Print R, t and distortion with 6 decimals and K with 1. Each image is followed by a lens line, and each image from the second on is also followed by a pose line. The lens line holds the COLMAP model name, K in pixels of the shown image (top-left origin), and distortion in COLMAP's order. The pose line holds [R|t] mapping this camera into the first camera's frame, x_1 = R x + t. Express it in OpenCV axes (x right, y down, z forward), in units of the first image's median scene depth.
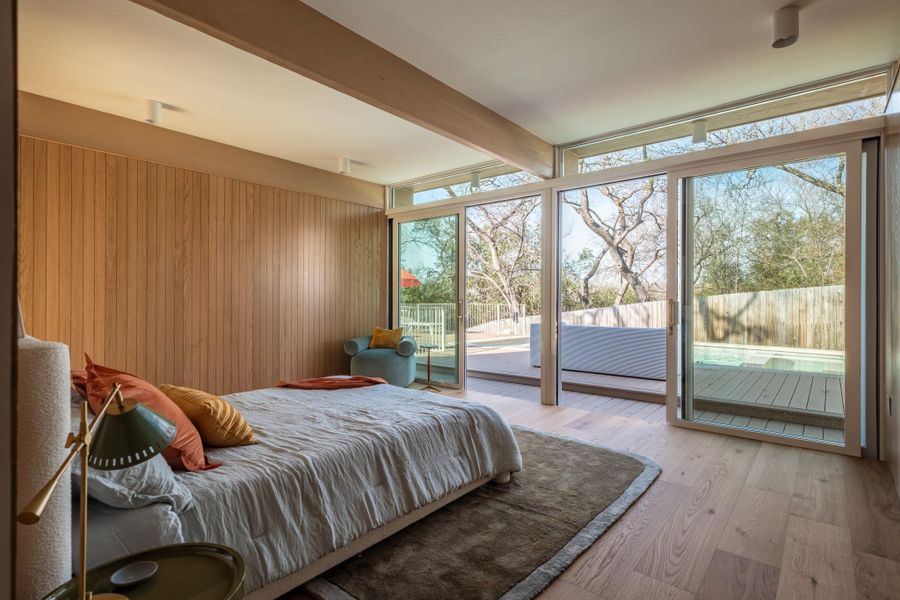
lens RADIAL K [[452.7, 0, 462.1], [0, 452.7, 298.4], [0, 0, 1]] dist [-0.002168, -0.000825]
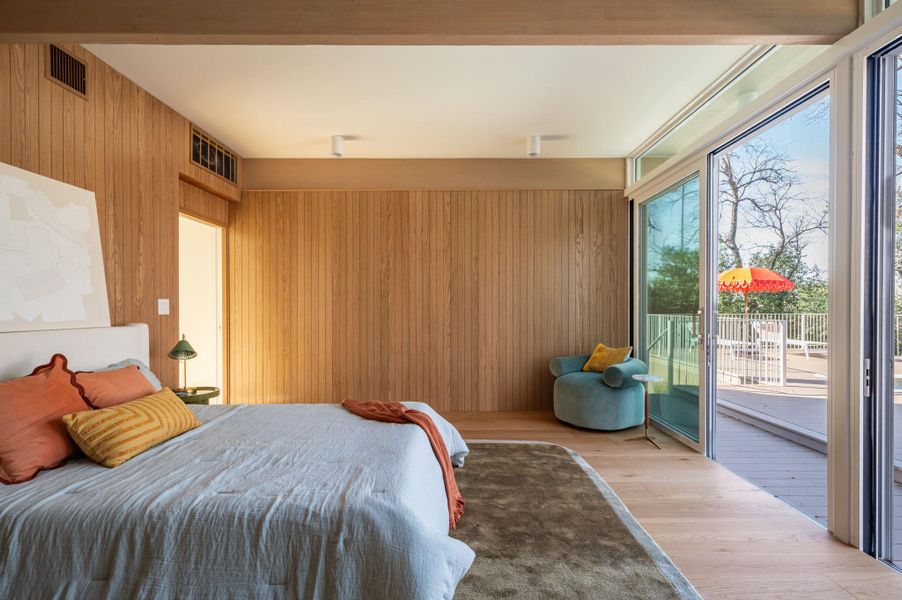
lens RADIAL K [[428.8, 0, 460.8], [0, 428.8, 310.6], [0, 0, 1]] dist [0.001296, 0.000722]
pose [[0.628574, 0.000996, -0.777749, 0.302954], [0.005123, 0.999972, 0.005421, 0.002034], [0.777733, -0.007391, 0.628552, 0.463727]]
